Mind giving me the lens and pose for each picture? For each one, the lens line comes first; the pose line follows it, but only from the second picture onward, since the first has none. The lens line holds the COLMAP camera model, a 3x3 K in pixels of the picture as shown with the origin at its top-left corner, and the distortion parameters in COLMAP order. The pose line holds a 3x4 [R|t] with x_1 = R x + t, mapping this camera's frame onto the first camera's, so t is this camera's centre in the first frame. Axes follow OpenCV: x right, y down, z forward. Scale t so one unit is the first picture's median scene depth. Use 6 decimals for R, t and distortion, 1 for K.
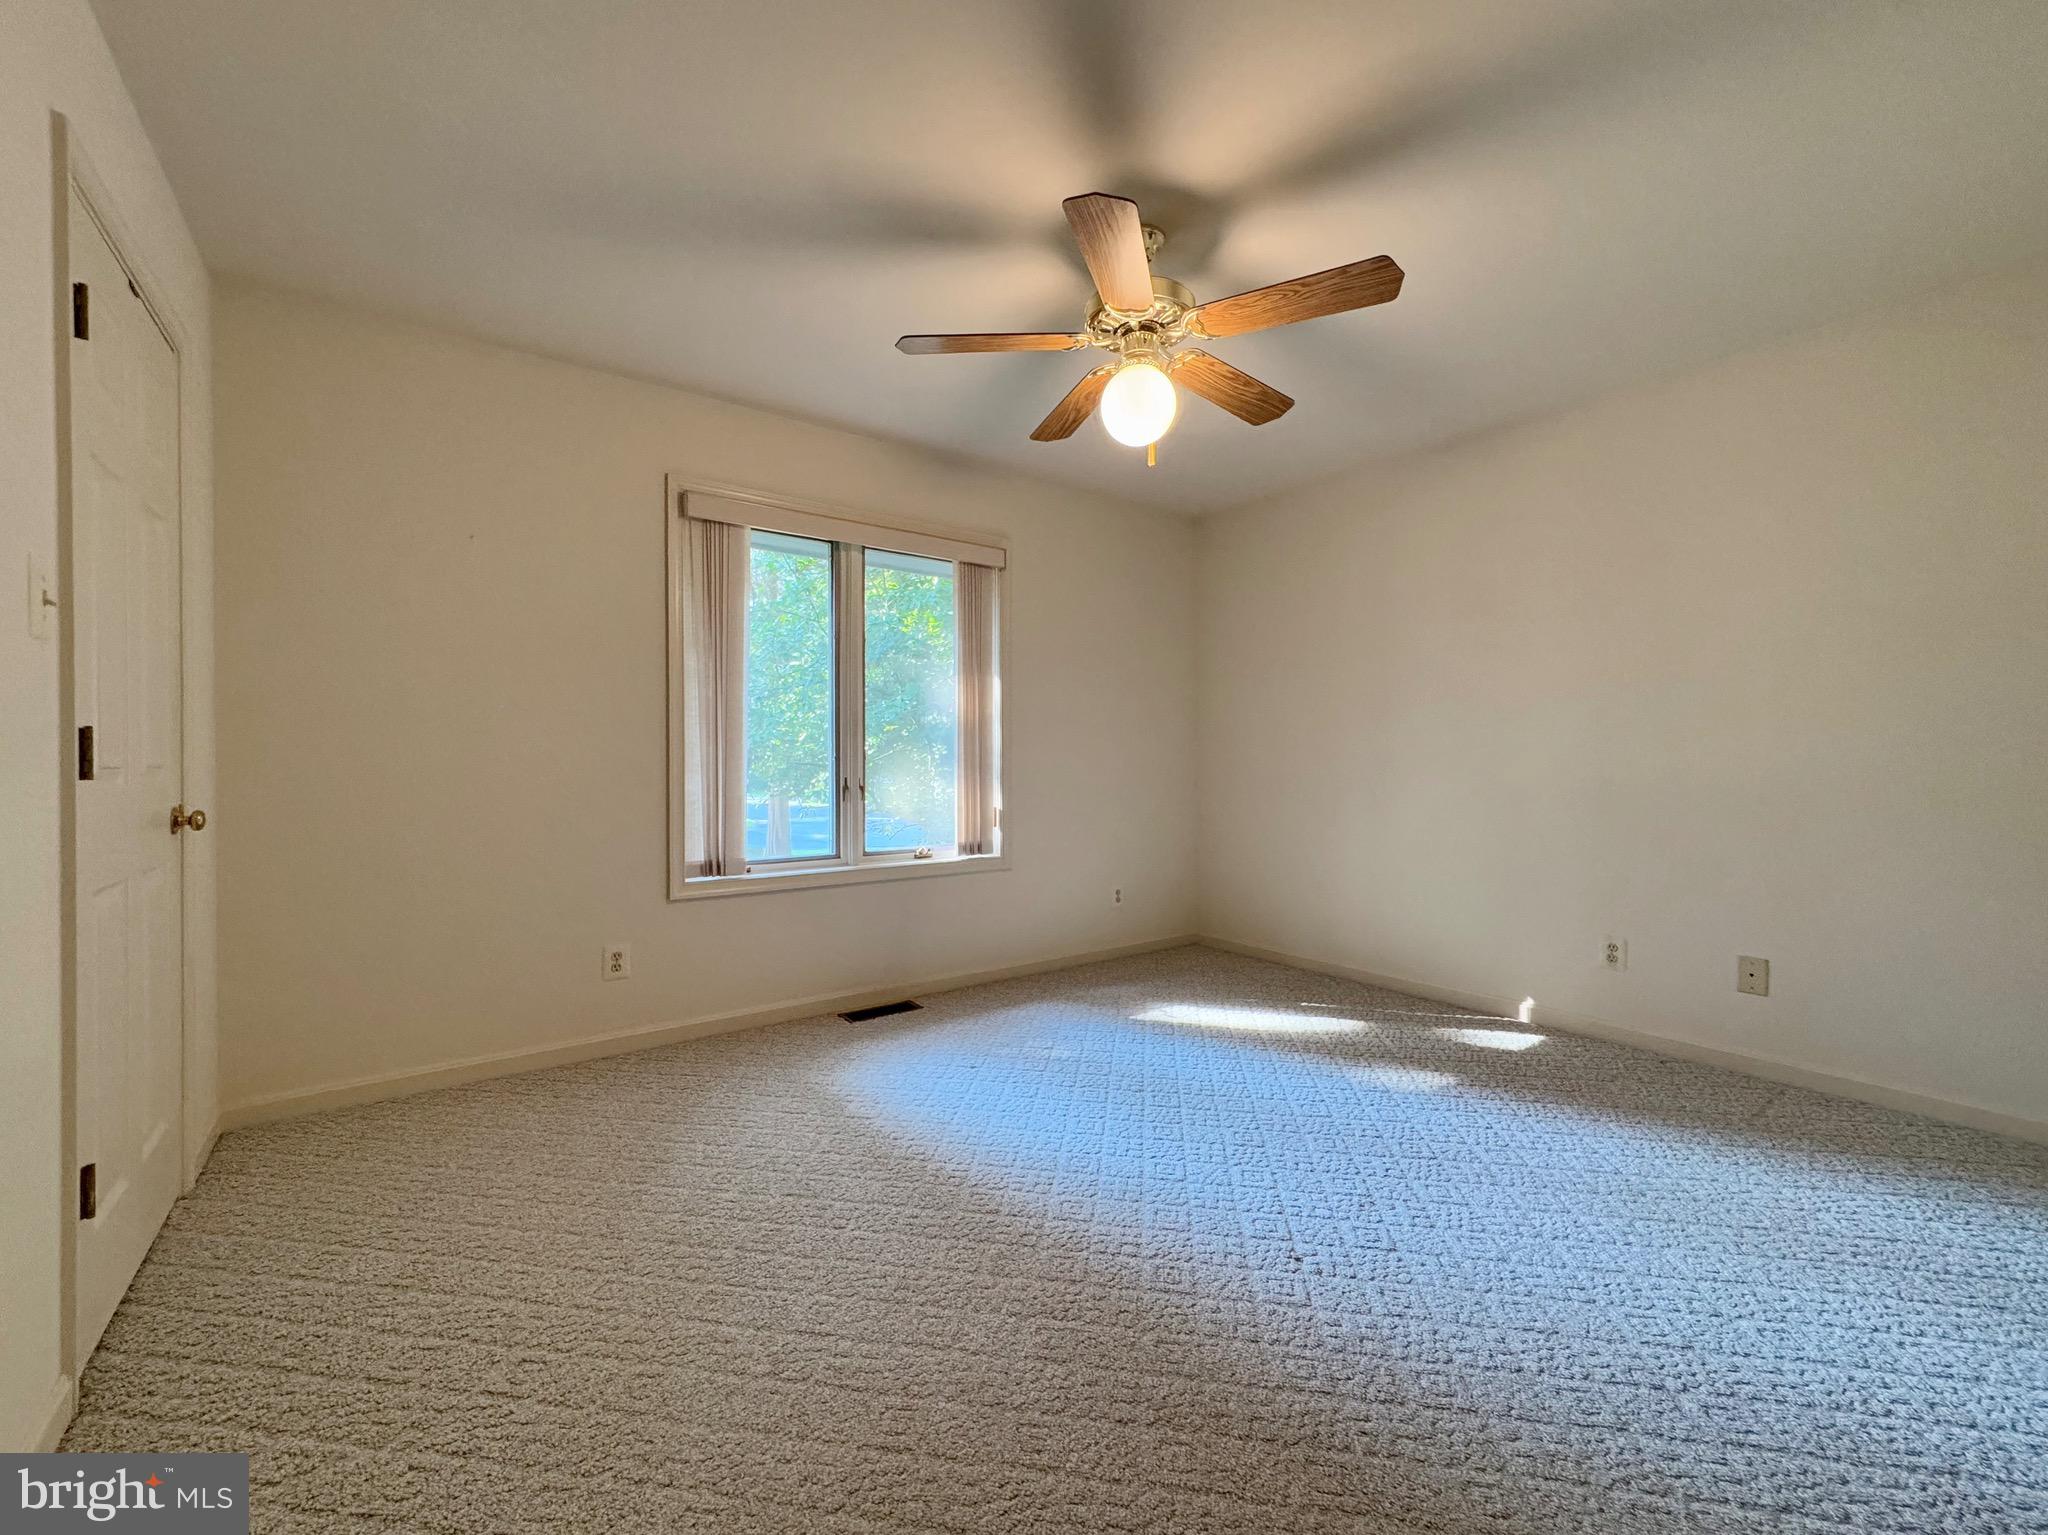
lens RADIAL K [[821.1, 0, 1024.0], [0, 821.1, 767.5], [0, 0, 1]] dist [0.000485, 0.000314]
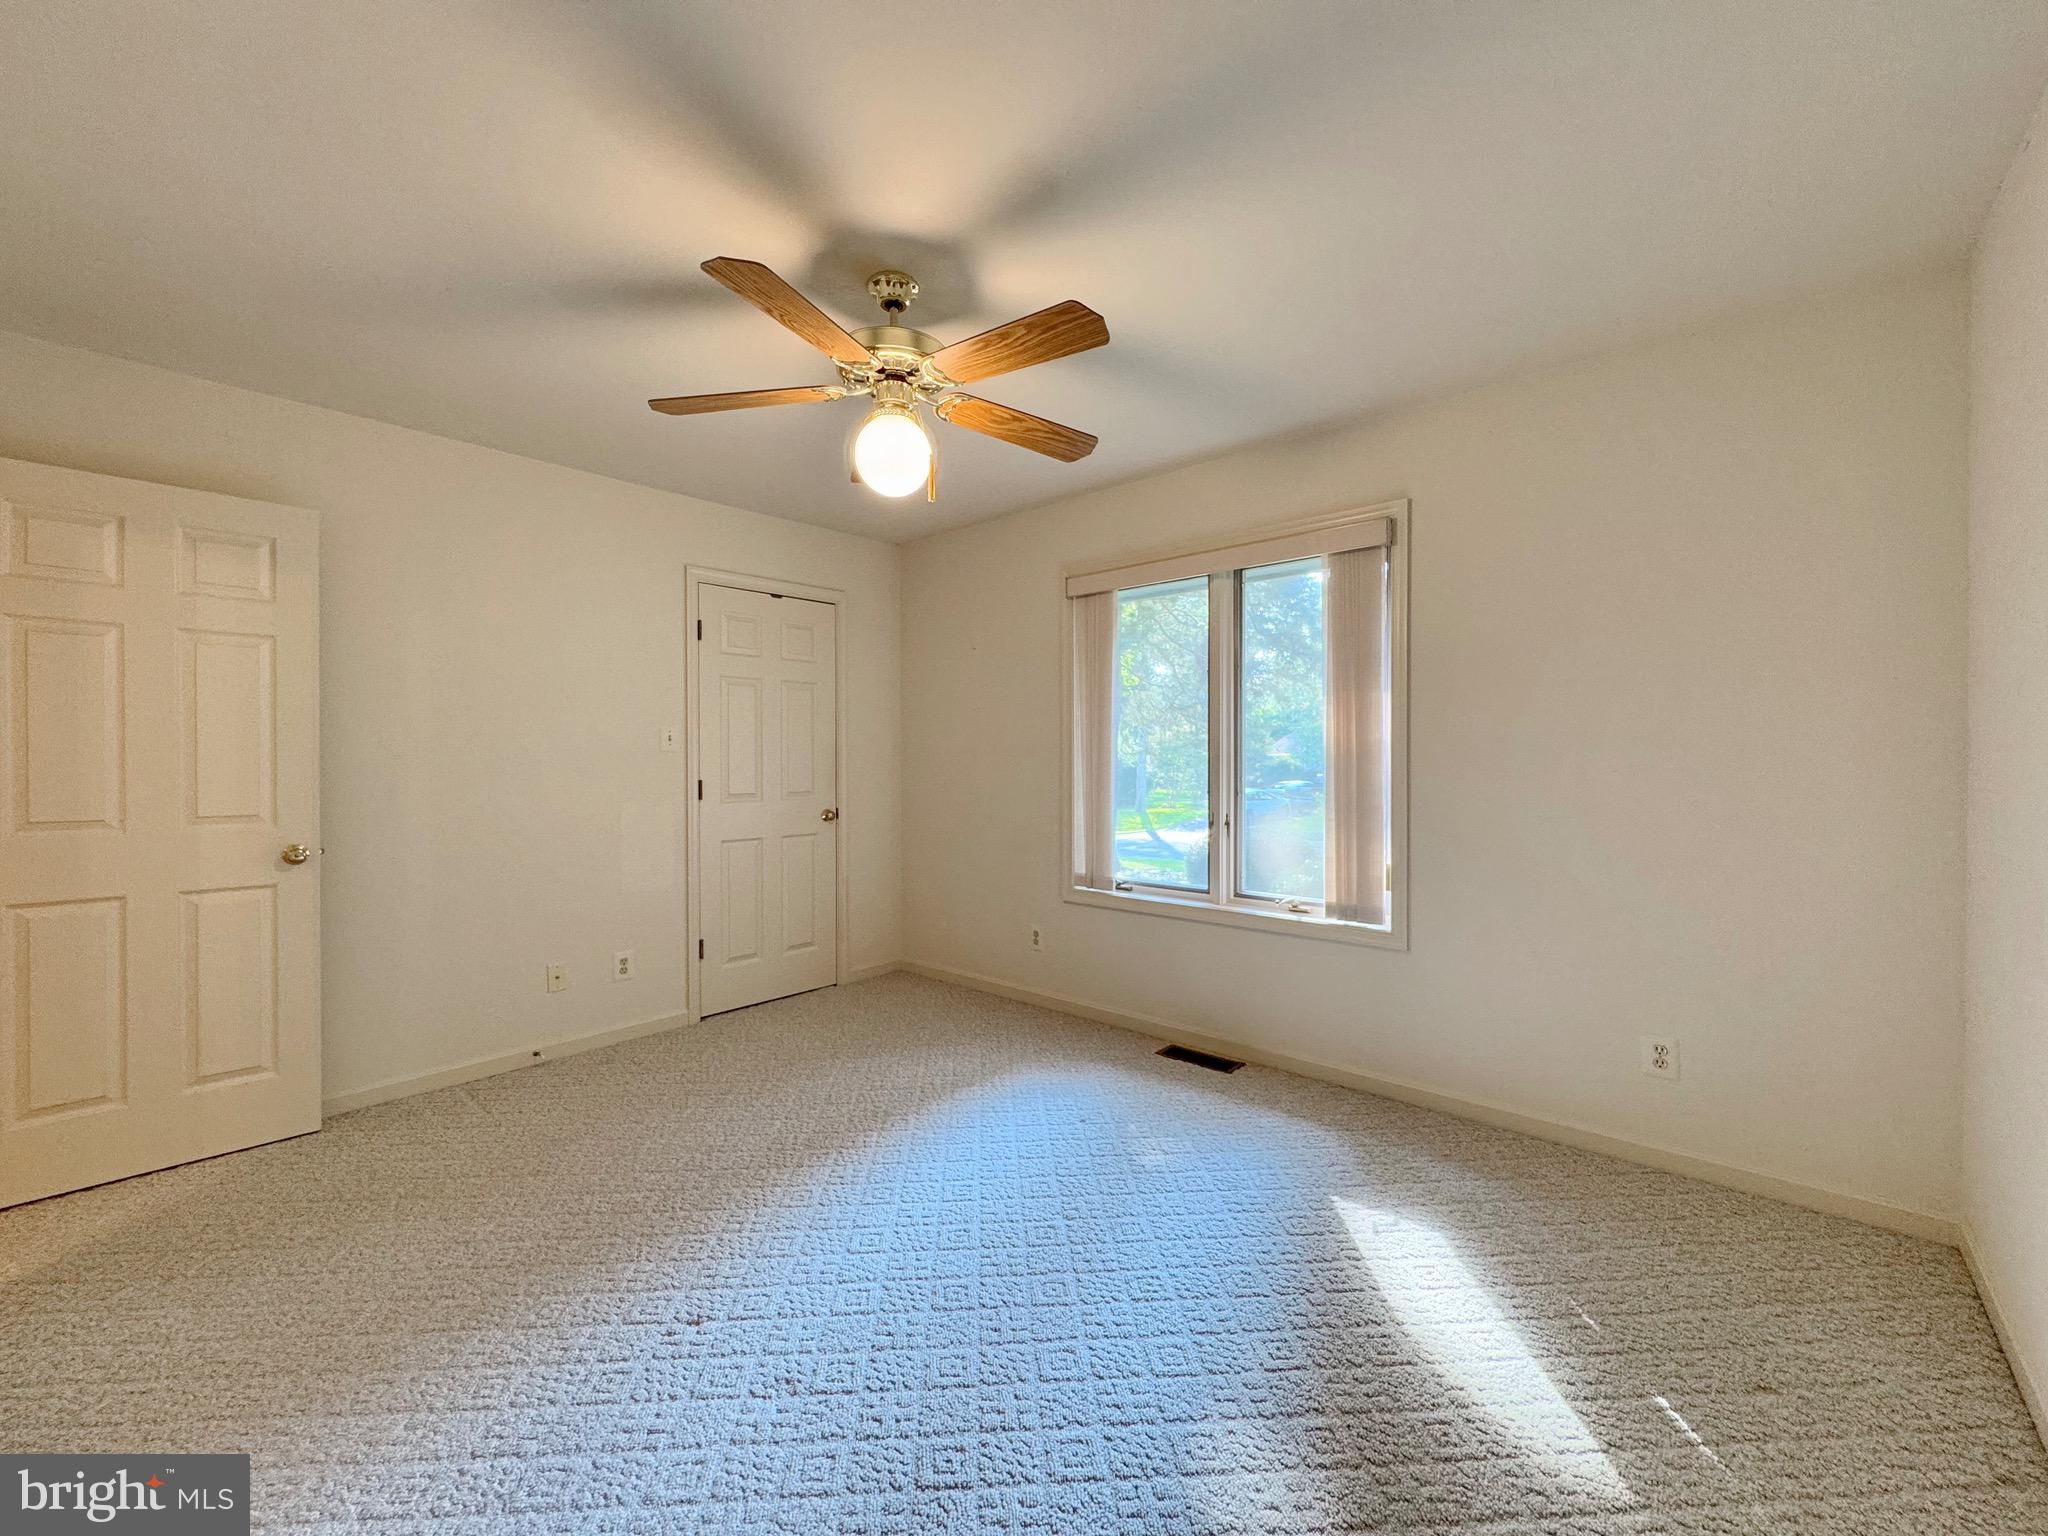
lens RADIAL K [[821.1, 0, 1024.0], [0, 821.1, 768.0], [0, 0, 1]] dist [0.000485, 0.000314]
pose [[0.212737, 0.013267, -0.977019, 0.687605], [-0.004411, 0.999911, 0.012618, -0.051493], [0.977100, 0.001625, 0.212776, 0.573226]]
